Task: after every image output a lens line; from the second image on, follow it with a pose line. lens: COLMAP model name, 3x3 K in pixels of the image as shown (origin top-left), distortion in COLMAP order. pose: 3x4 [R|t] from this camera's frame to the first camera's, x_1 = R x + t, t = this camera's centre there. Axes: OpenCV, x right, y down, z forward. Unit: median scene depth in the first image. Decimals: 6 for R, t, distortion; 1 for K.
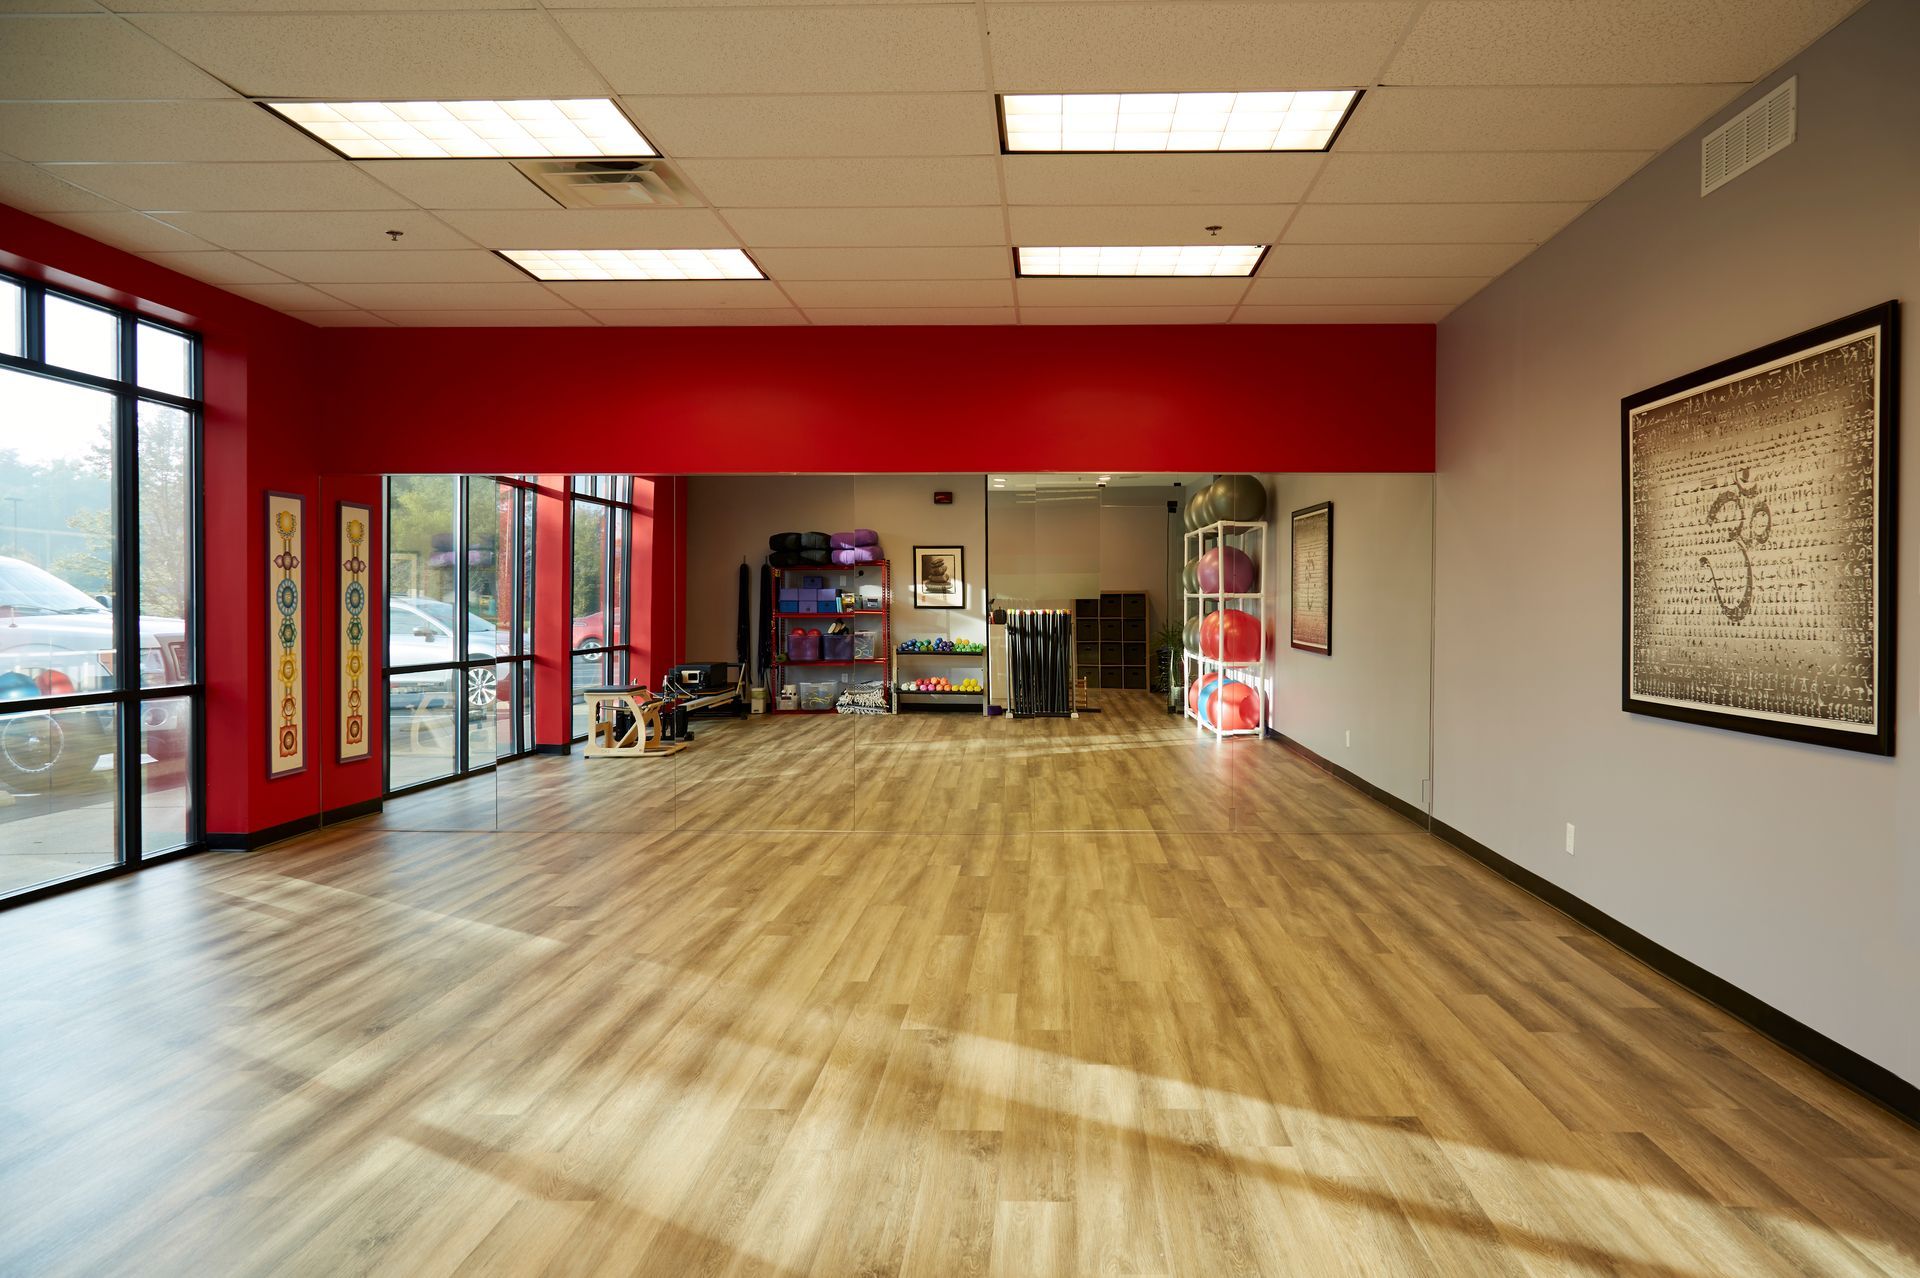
lens RADIAL K [[1273.3, 0, 976.7], [0, 1273.3, 626.1], [0, 0, 1]] dist [-0.003241, -0.001354]
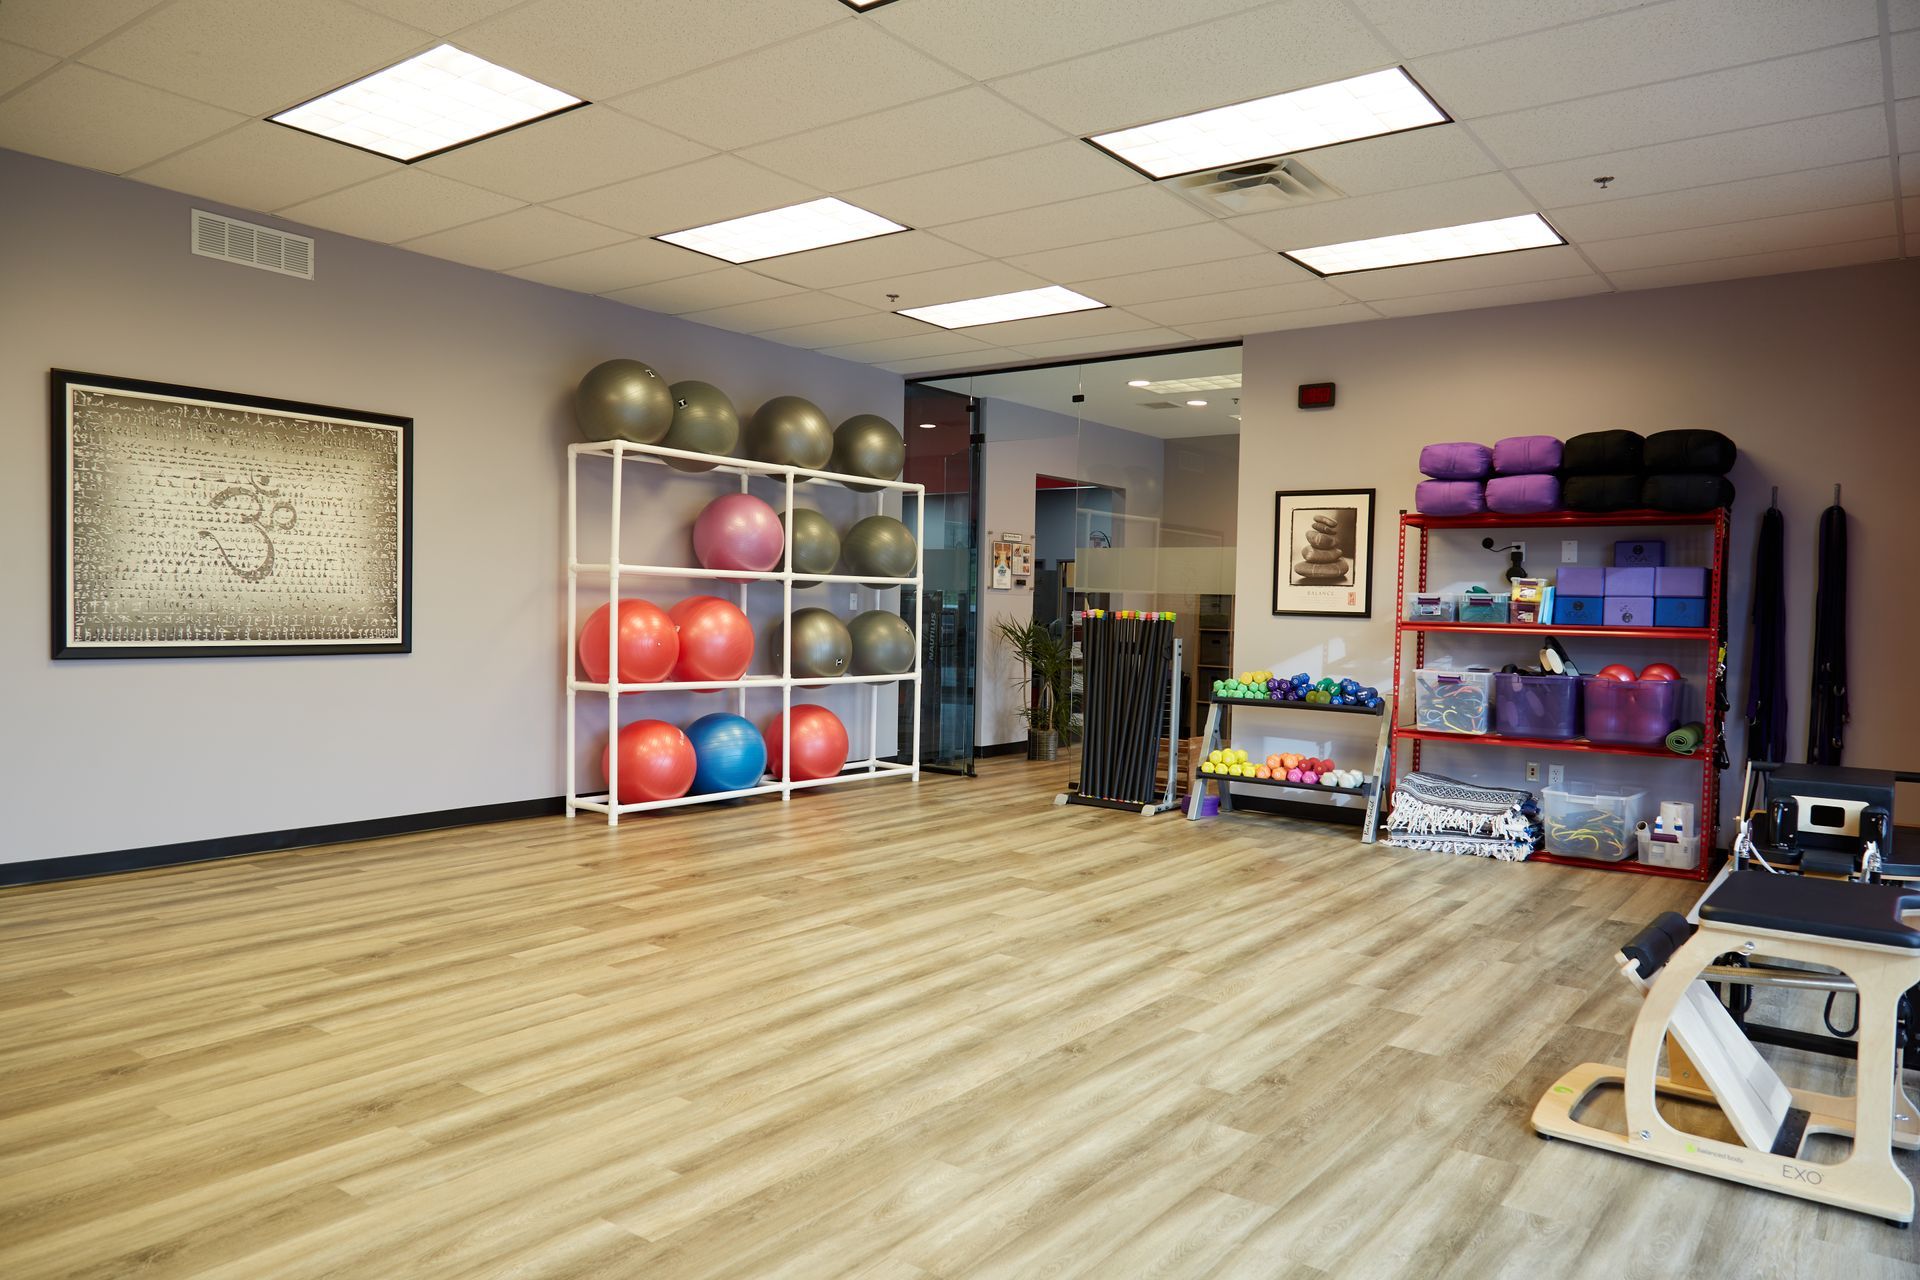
lens RADIAL K [[1273.3, 0, 965.7], [0, 1273.3, 645.6], [0, 0, 1]] dist [-0.003241, -0.001354]
pose [[-0.823851, -0.037483, 0.565565, -0.974217], [-0.016605, 0.998979, 0.042019, -0.004274], [-0.566563, 0.025227, -0.823632, 1.906872]]
